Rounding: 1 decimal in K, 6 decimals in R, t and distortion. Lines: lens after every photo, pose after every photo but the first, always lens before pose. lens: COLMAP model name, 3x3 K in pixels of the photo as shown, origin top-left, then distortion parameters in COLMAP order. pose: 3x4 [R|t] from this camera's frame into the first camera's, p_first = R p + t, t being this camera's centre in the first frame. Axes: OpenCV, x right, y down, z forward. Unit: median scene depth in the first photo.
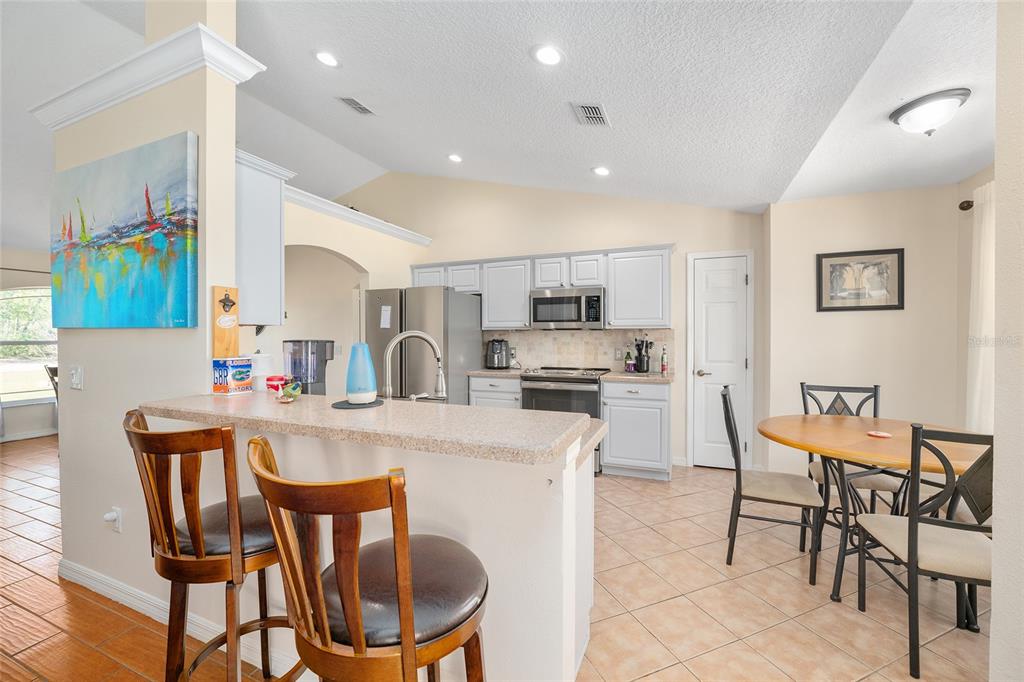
lens RADIAL K [[426.0, 0, 512.0], [0, 426.0, 341.0], [0, 0, 1]] dist [-0.004135, -0.000254]
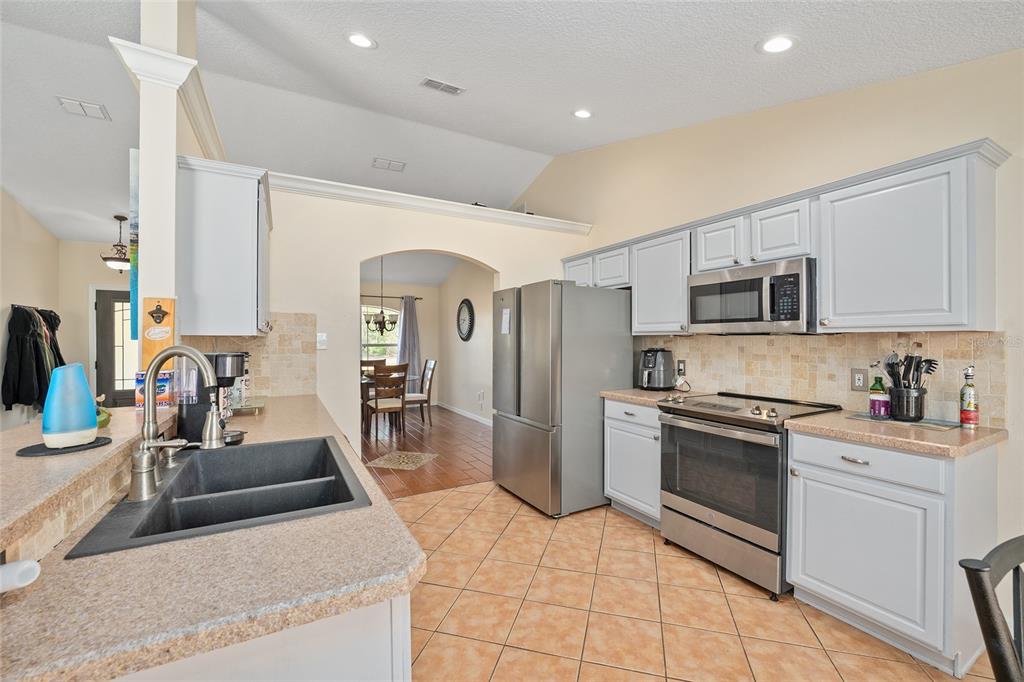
lens RADIAL K [[426.0, 0, 512.0], [0, 426.0, 341.0], [0, 0, 1]] dist [-0.004135, -0.000254]
pose [[0.781667, 0.002462, -0.623691, 0.251976], [-0.006570, 0.999969, -0.004287, -0.013175], [0.623661, 0.007449, 0.781659, 0.325297]]
